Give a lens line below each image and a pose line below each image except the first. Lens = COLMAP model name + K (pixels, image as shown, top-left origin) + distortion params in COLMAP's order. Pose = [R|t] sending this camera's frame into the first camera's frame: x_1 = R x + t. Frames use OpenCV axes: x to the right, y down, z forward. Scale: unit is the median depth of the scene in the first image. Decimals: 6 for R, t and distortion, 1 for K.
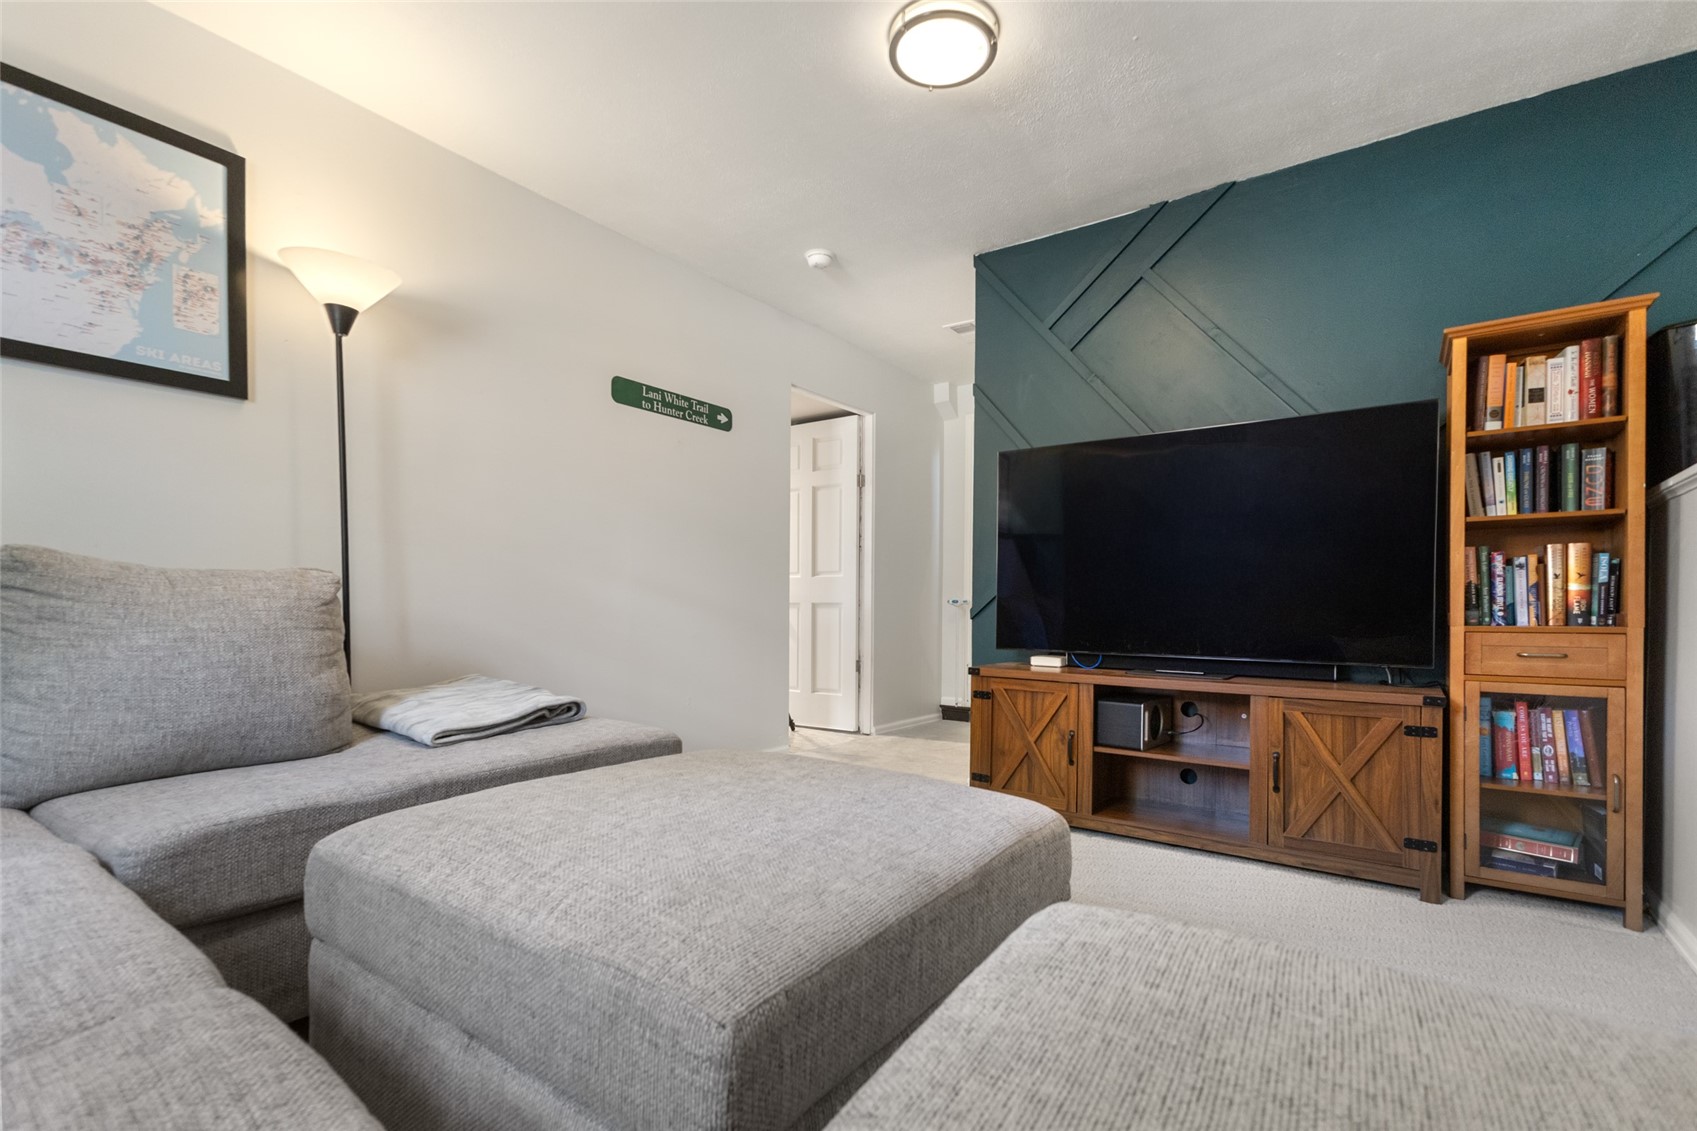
lens RADIAL K [[717.0, 0, 849.0], [0, 717.0, 600.6], [0, 0, 1]] dist [-0.001377, -0.000228]
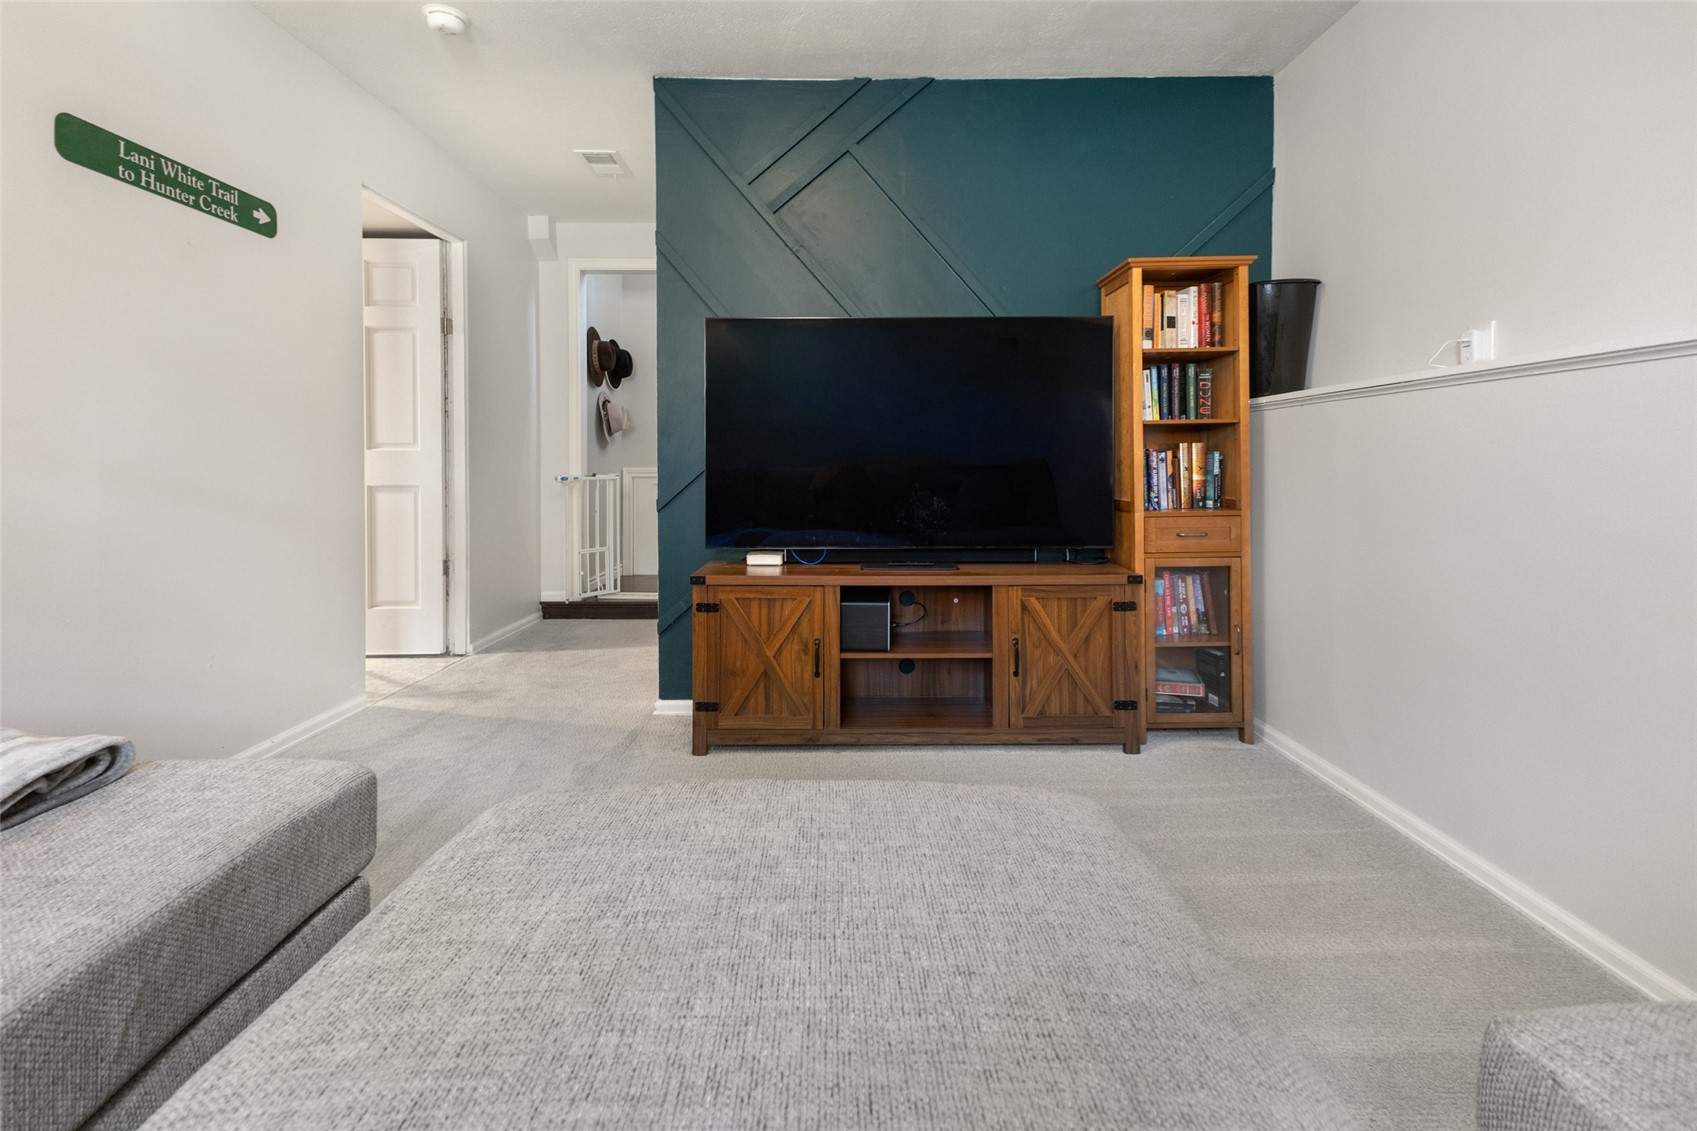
lens RADIAL K [[753.1, 0, 850.0], [0, 753.1, 462.3], [0, 0, 1]] dist [-0.000562, 0.000313]
pose [[0.821310, -0.008660, 0.570416, -0.227581], [0.008340, 0.999960, 0.003174, -0.050559], [-0.570421, 0.002150, 0.821350, 0.236221]]
